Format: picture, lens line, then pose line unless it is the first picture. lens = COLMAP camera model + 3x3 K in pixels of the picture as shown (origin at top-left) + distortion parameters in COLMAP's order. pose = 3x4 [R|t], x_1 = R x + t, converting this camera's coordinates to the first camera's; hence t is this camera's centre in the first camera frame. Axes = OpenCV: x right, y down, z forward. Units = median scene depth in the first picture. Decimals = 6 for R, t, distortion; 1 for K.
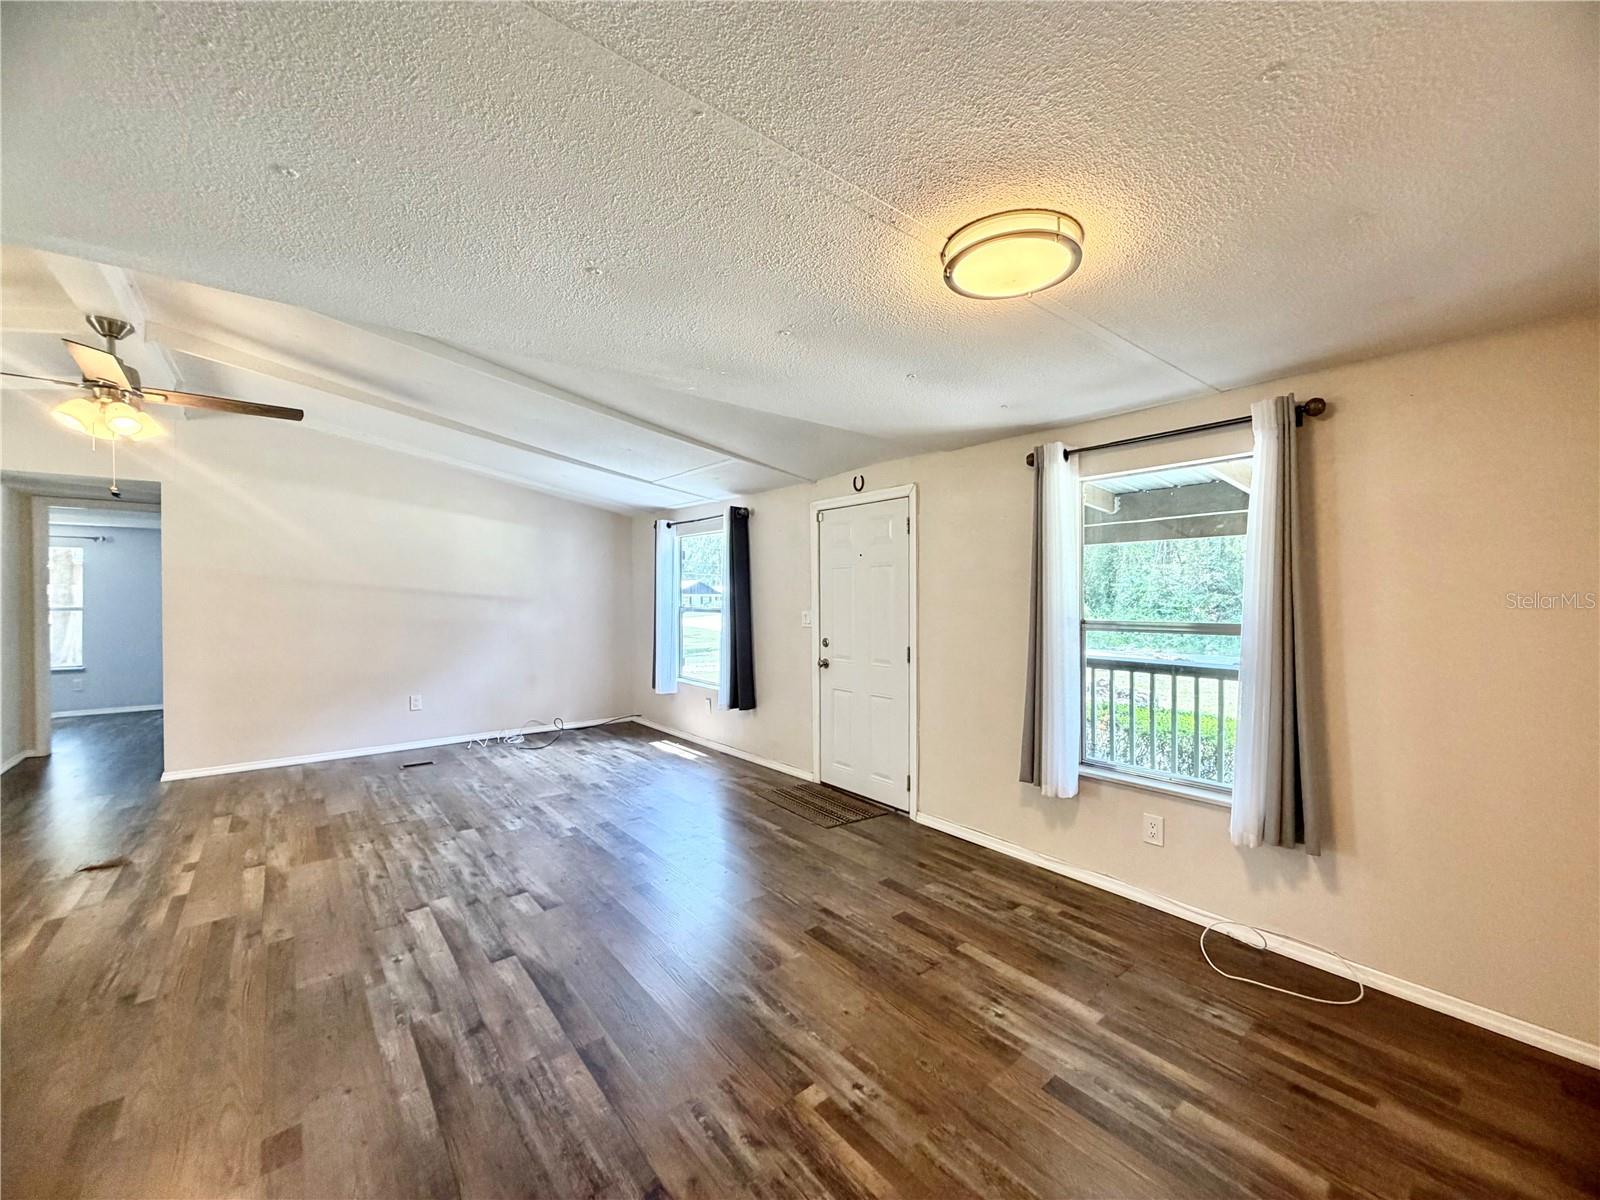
lens RADIAL K [[634.6, 0, 800.0], [0, 634.6, 600.0], [0, 0, 1]] dist [0.002259, 0.000243]
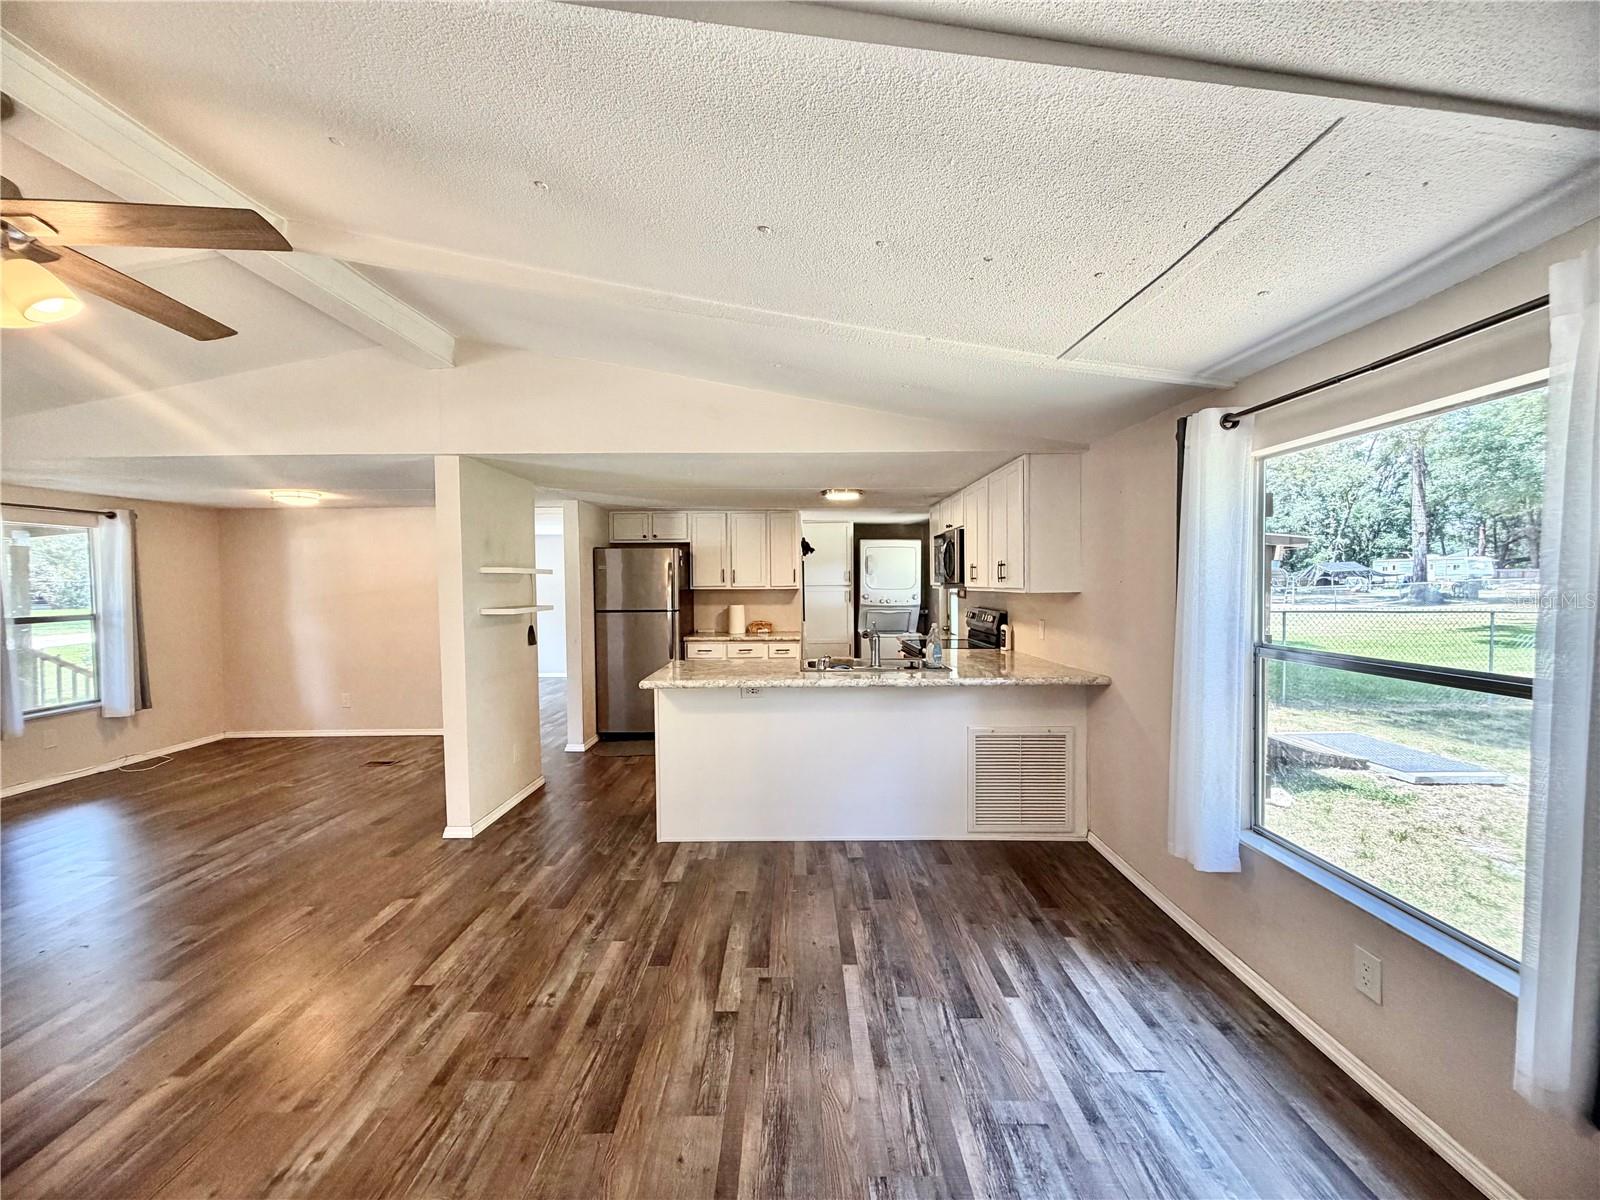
lens RADIAL K [[634.6, 0, 800.0], [0, 634.6, 600.0], [0, 0, 1]] dist [0.002259, 0.000243]
pose [[-0.777110, -0.004344, 0.629350, -1.727765], [0.011771, 0.999701, 0.021435, -0.016413], [-0.629254, 0.024066, -0.776827, 0.894879]]
